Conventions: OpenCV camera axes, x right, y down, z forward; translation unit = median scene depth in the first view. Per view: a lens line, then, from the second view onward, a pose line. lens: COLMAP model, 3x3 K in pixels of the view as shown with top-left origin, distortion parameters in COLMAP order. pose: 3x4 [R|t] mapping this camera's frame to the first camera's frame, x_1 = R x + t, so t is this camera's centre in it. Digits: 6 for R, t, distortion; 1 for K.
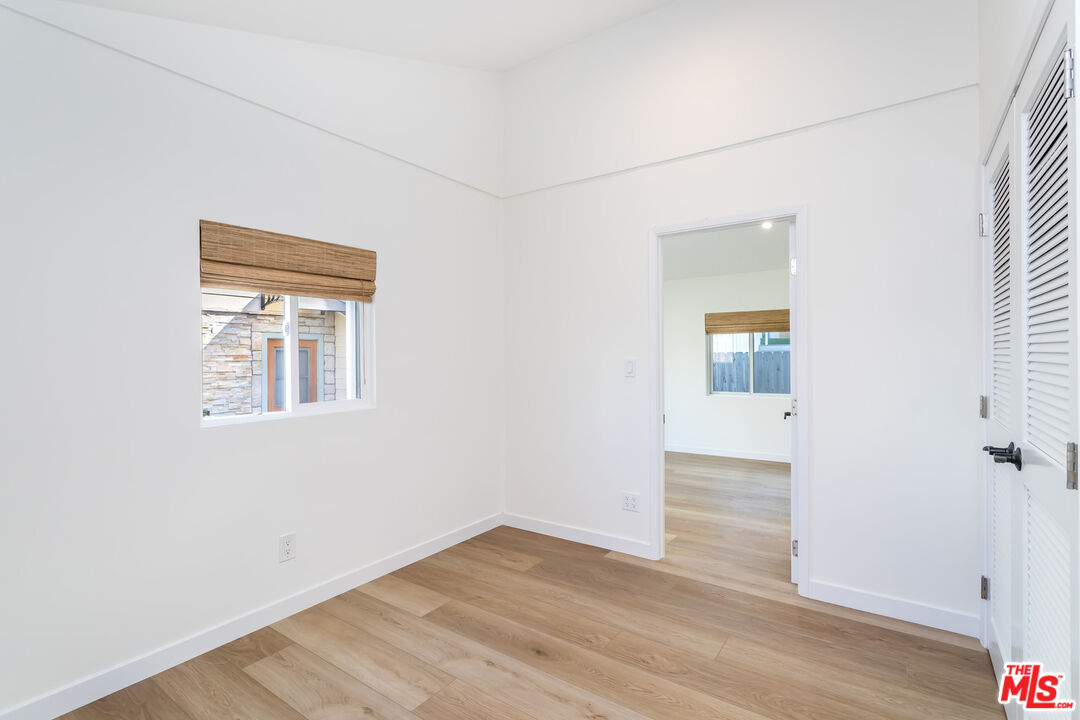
lens RADIAL K [[506.6, 0, 543.2], [0, 506.6, 358.5], [0, 0, 1]] dist [-0.001239, 0.001044]
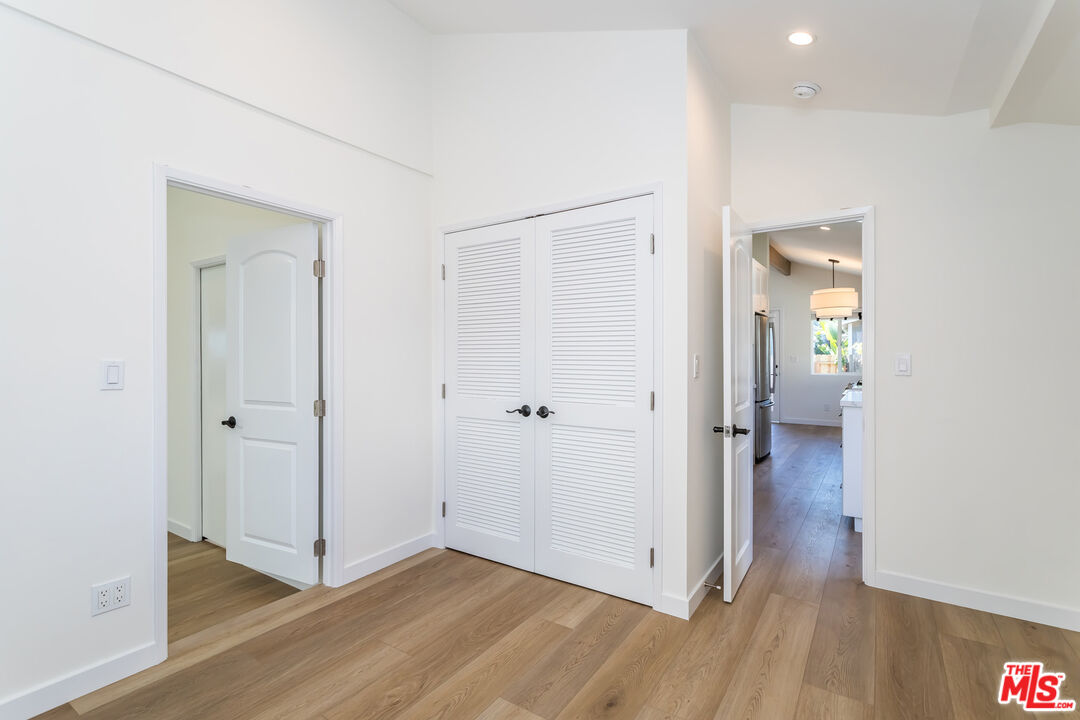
lens RADIAL K [[506.6, 0, 543.2], [0, 506.6, 358.5], [0, 0, 1]] dist [-0.001239, 0.001044]
pose [[-0.027448, 0.003173, 0.999618, -0.616188], [0.003600, 0.999989, -0.003075, 0.003737], [-0.999617, 0.003514, -0.027459, 0.687636]]
